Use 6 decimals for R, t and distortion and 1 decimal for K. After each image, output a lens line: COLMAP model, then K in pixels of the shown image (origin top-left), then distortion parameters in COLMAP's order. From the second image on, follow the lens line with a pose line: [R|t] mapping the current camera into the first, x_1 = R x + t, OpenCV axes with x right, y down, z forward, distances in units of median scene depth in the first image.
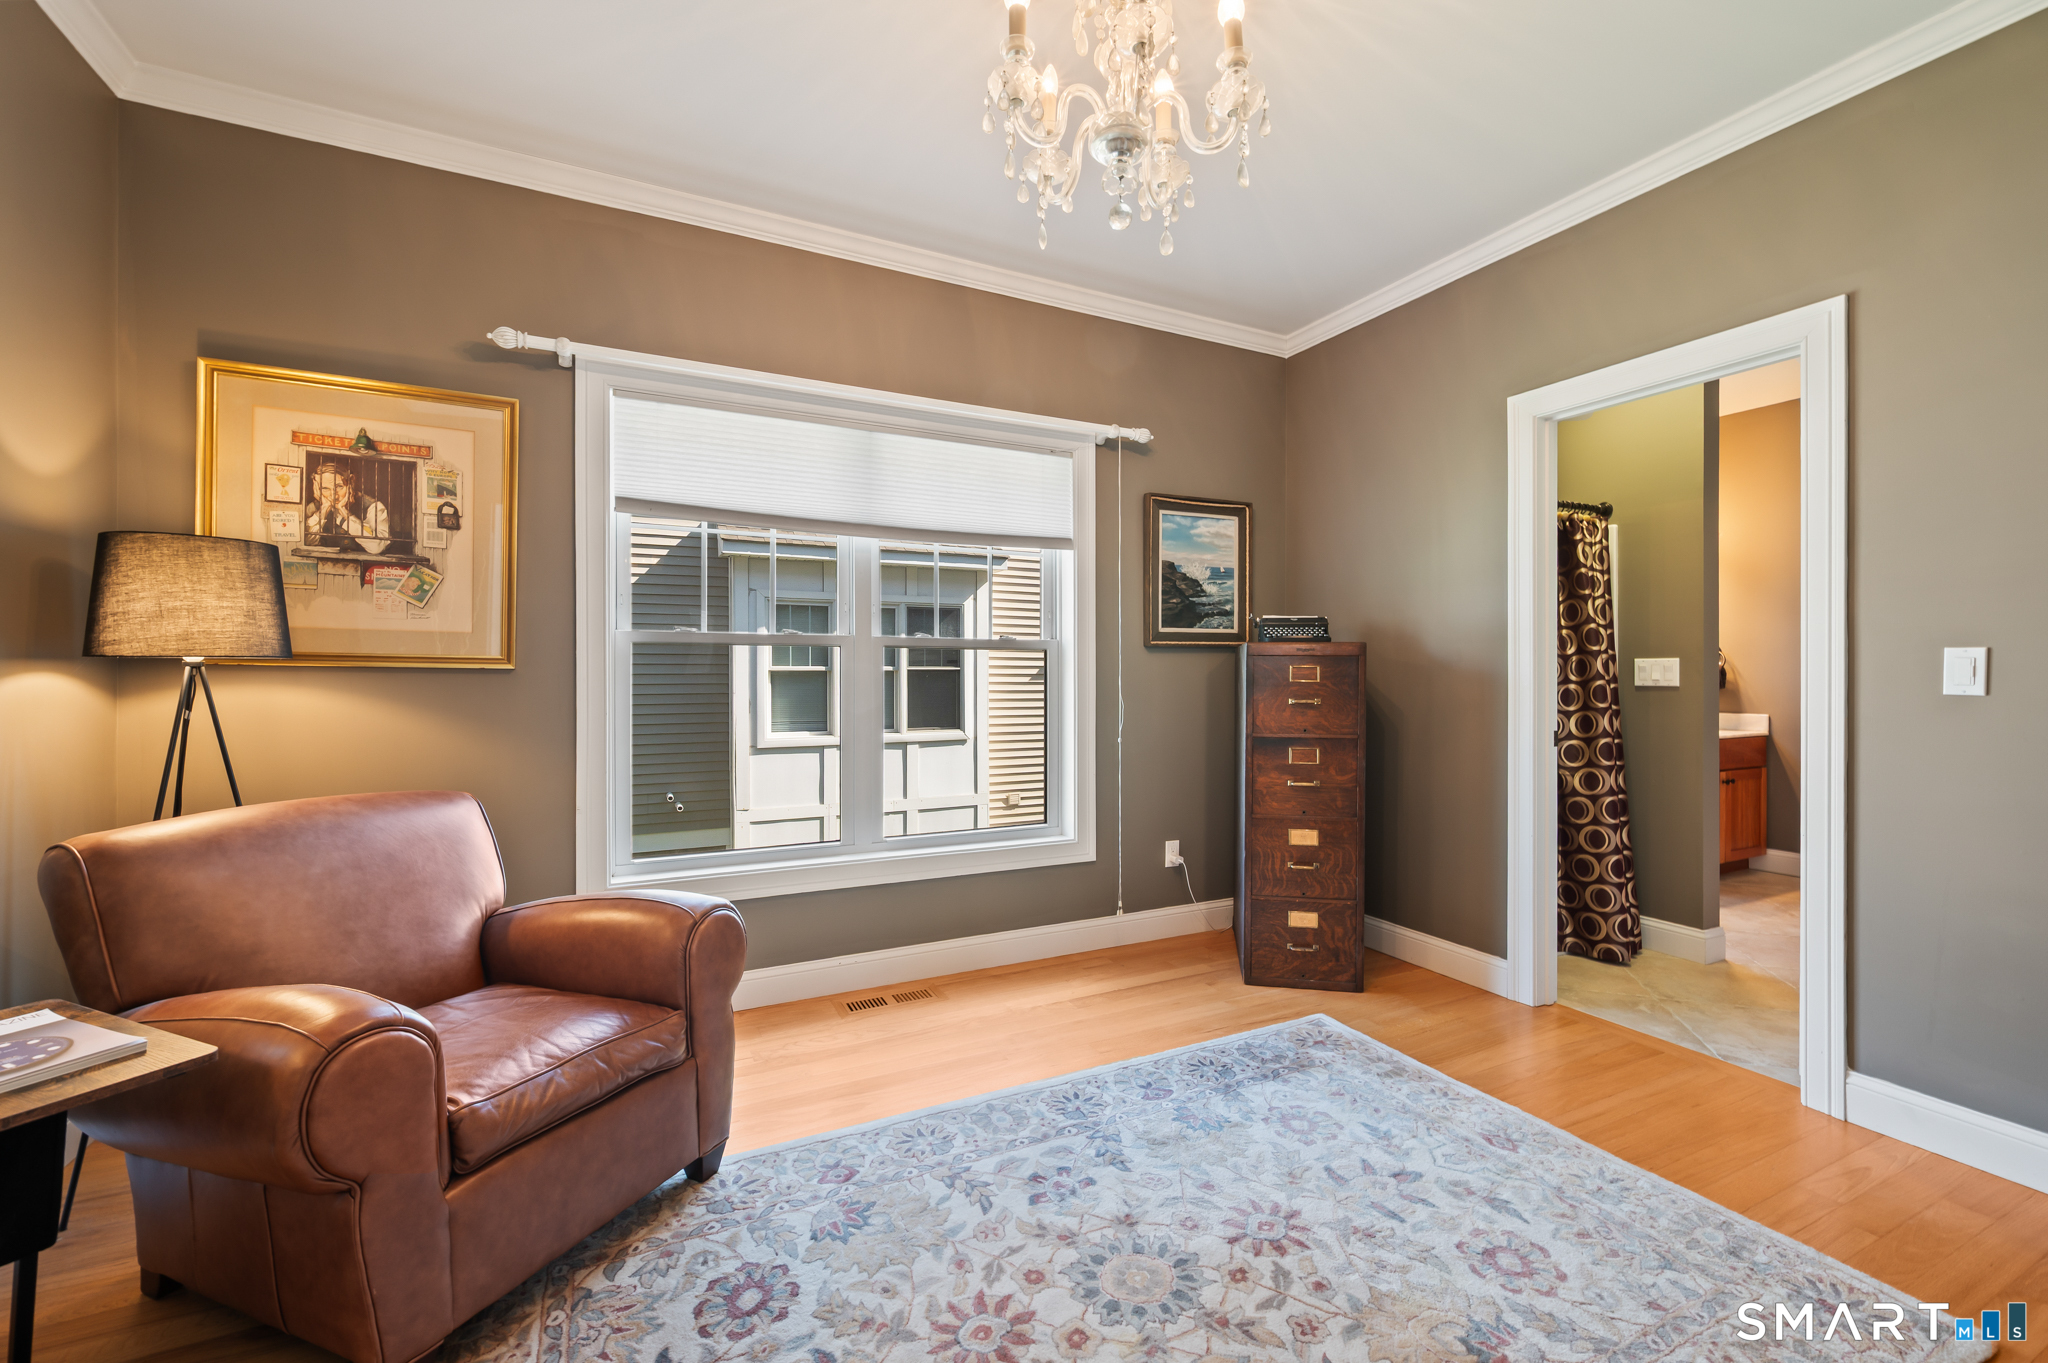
lens RADIAL K [[859.5, 0, 1028.7], [0, 859.5, 674.9], [0, 0, 1]] dist [0.004933, 0.001508]
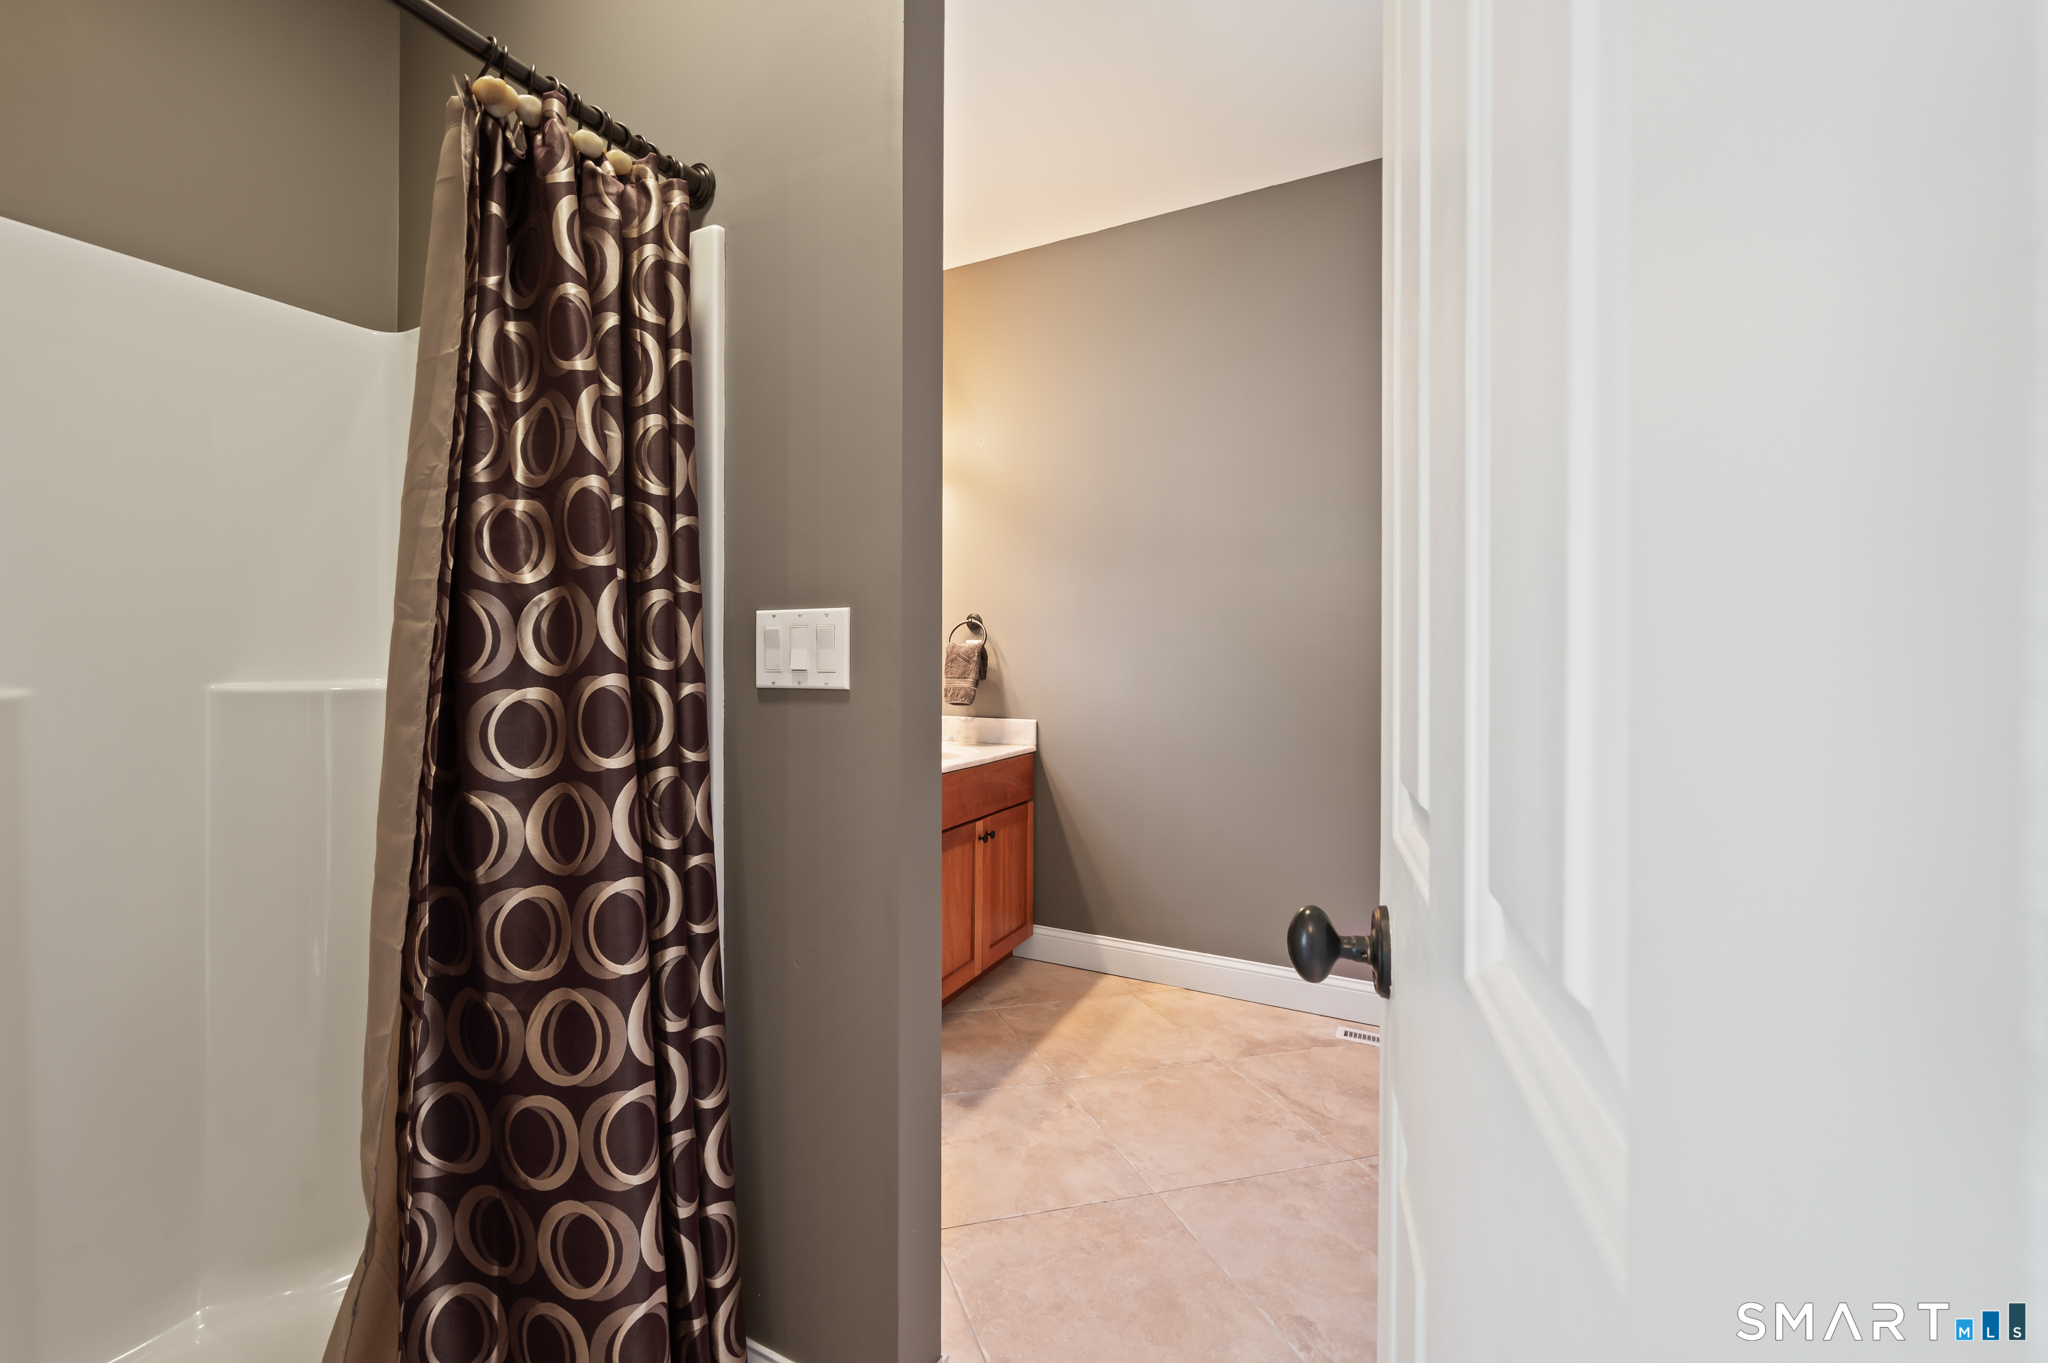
lens RADIAL K [[859.5, 0, 1018.4], [0, 859.5, 669.5], [0, 0, 1]] dist [0.004933, 0.001508]
pose [[0.766334, -0.003894, 0.642430, 0.563372], [-0.003071, 0.999948, 0.009724, 0.001720], [-0.642434, -0.009424, 0.766283, 0.670734]]
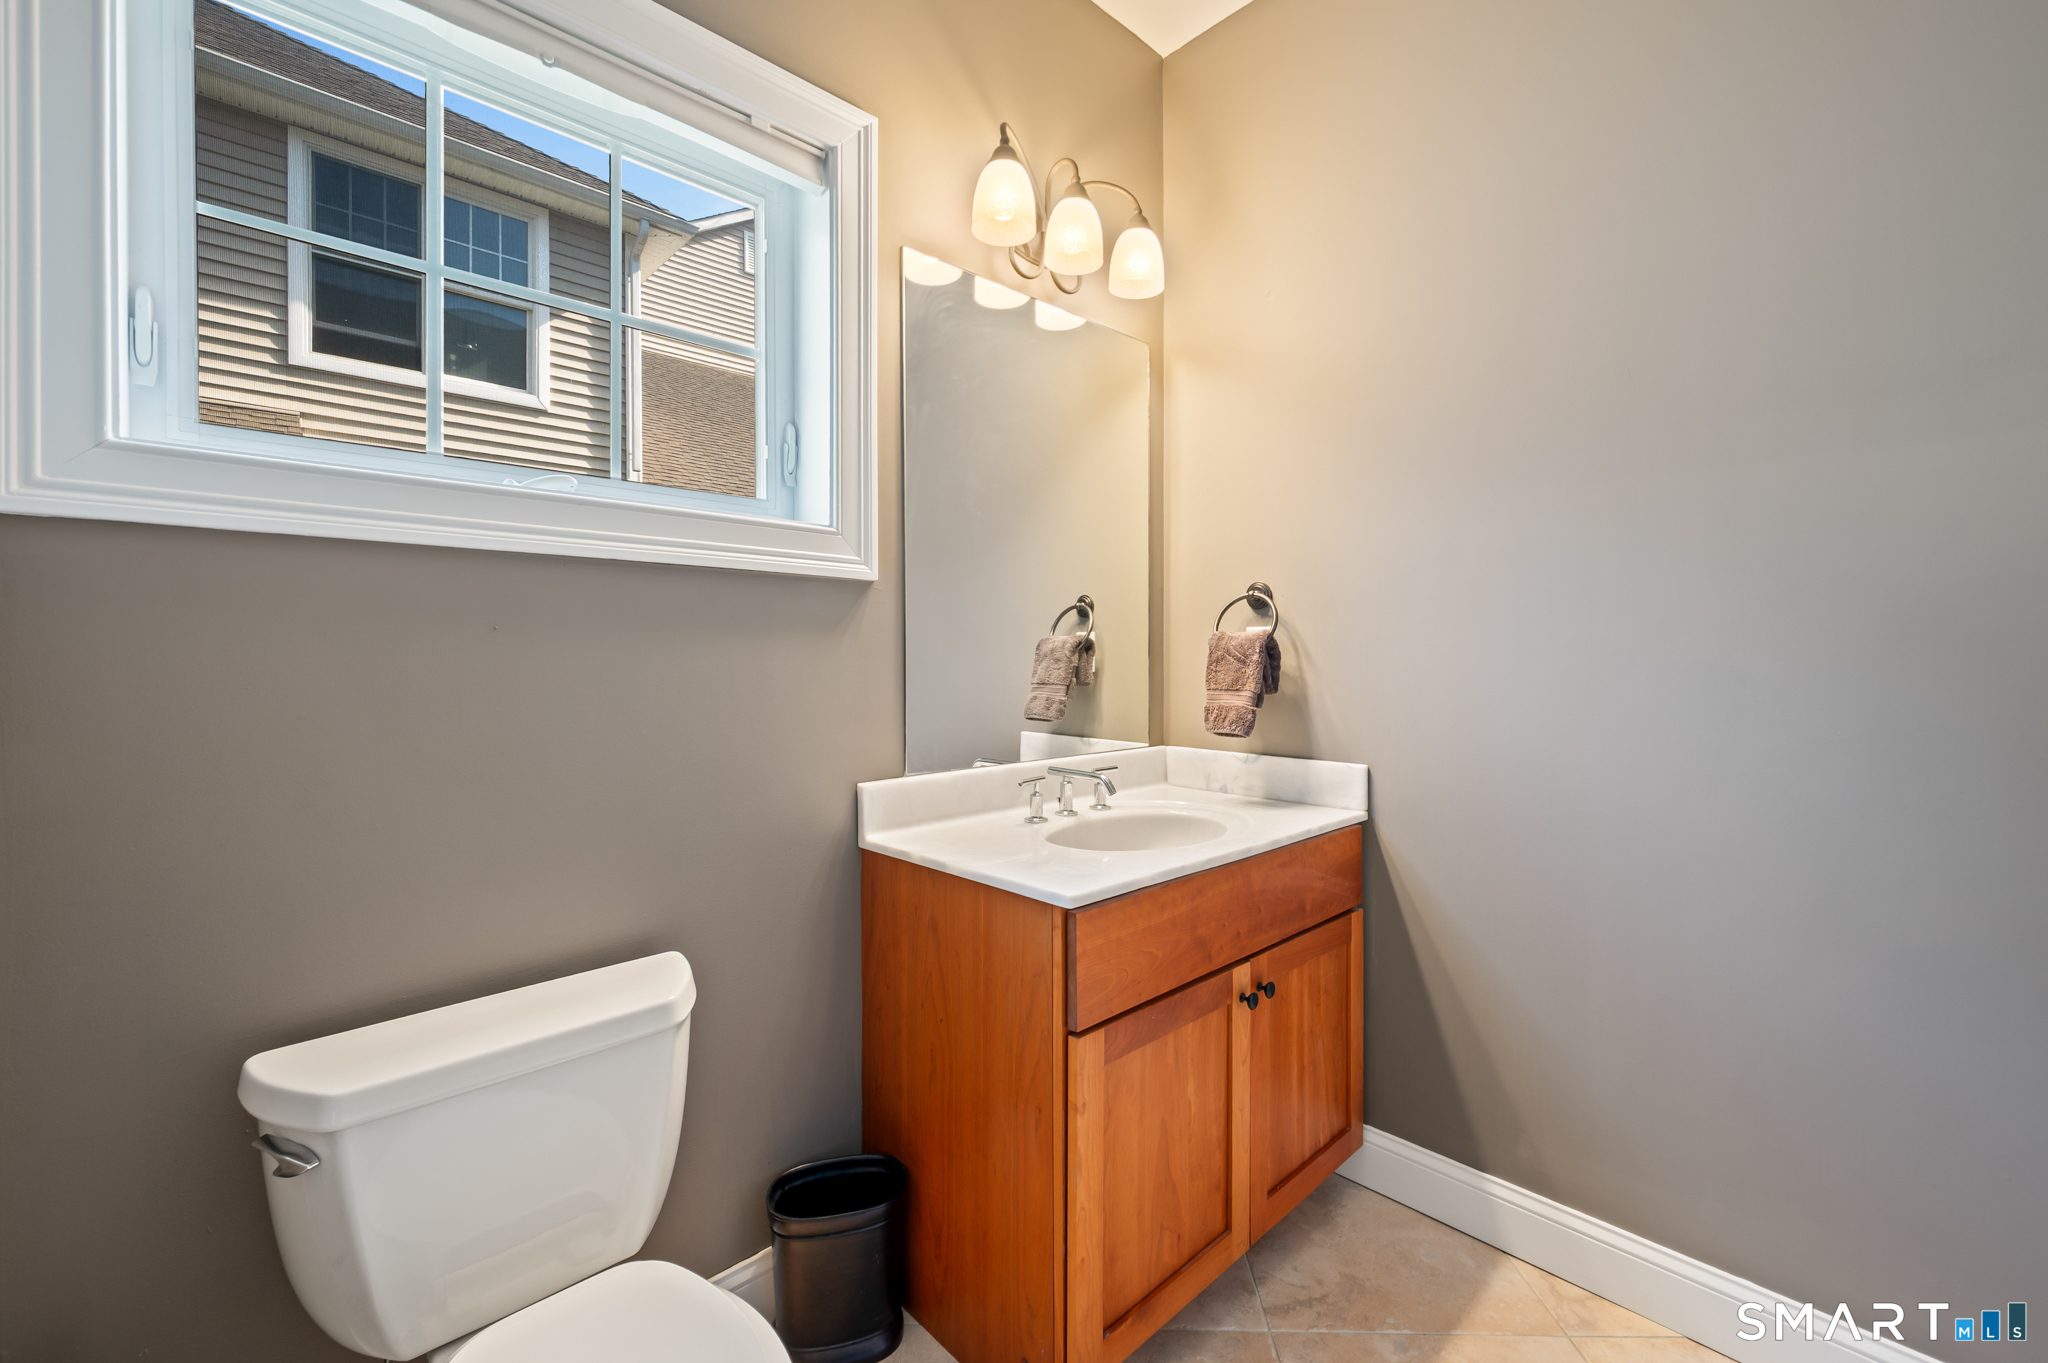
lens RADIAL K [[859.5, 0, 1079.9], [0, 859.5, 666.9], [0, 0, 1]] dist [0.004933, 0.001508]
pose [[0.938016, 0.000828, 0.346591, 0.806580], [-0.002798, 0.999983, 0.005183, 0.002705], [-0.346581, -0.005832, 0.938002, 0.917095]]
